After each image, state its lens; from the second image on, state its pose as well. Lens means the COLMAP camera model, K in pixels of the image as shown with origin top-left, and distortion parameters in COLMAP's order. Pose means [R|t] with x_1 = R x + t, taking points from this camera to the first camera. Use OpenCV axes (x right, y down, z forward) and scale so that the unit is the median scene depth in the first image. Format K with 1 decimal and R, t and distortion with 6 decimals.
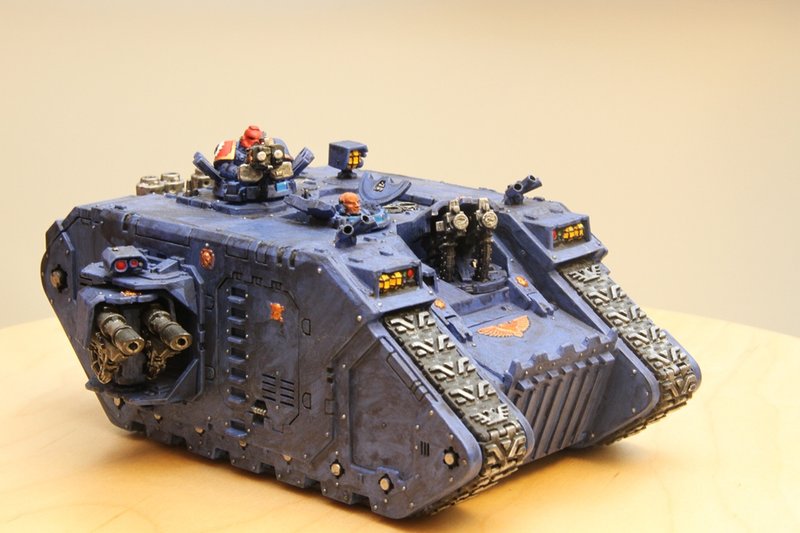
lens RADIAL K [[2218.4, 0, 400.5], [0, 2218.4, 267.1], [0, 0, 1]] dist [-0.037695, 0.000000]
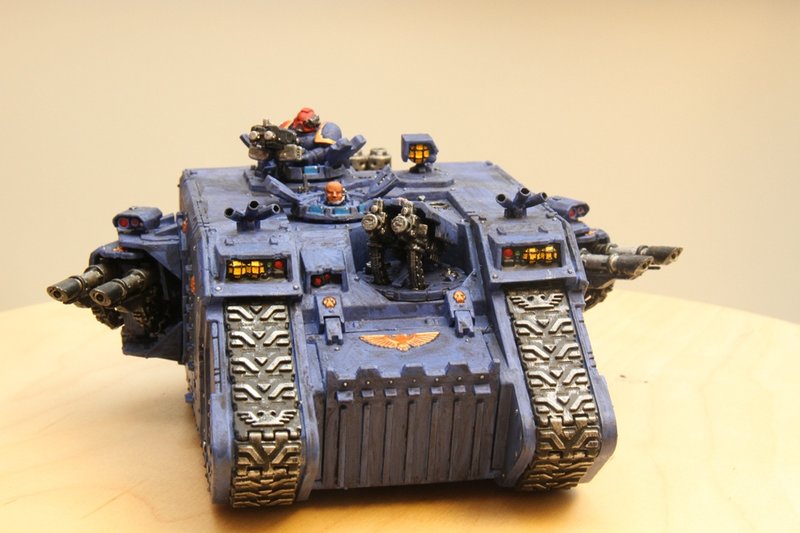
lens RADIAL K [[2218.4, 0, 400.4], [0, 2218.4, 265.9], [0, 0, 1]] dist [-0.037695, 0.000000]
pose [[0.736679, 0.137601, -0.662095, 0.674699], [-0.135615, 0.989250, 0.054702, -0.056064], [0.662505, 0.049492, 0.747420, 0.291898]]
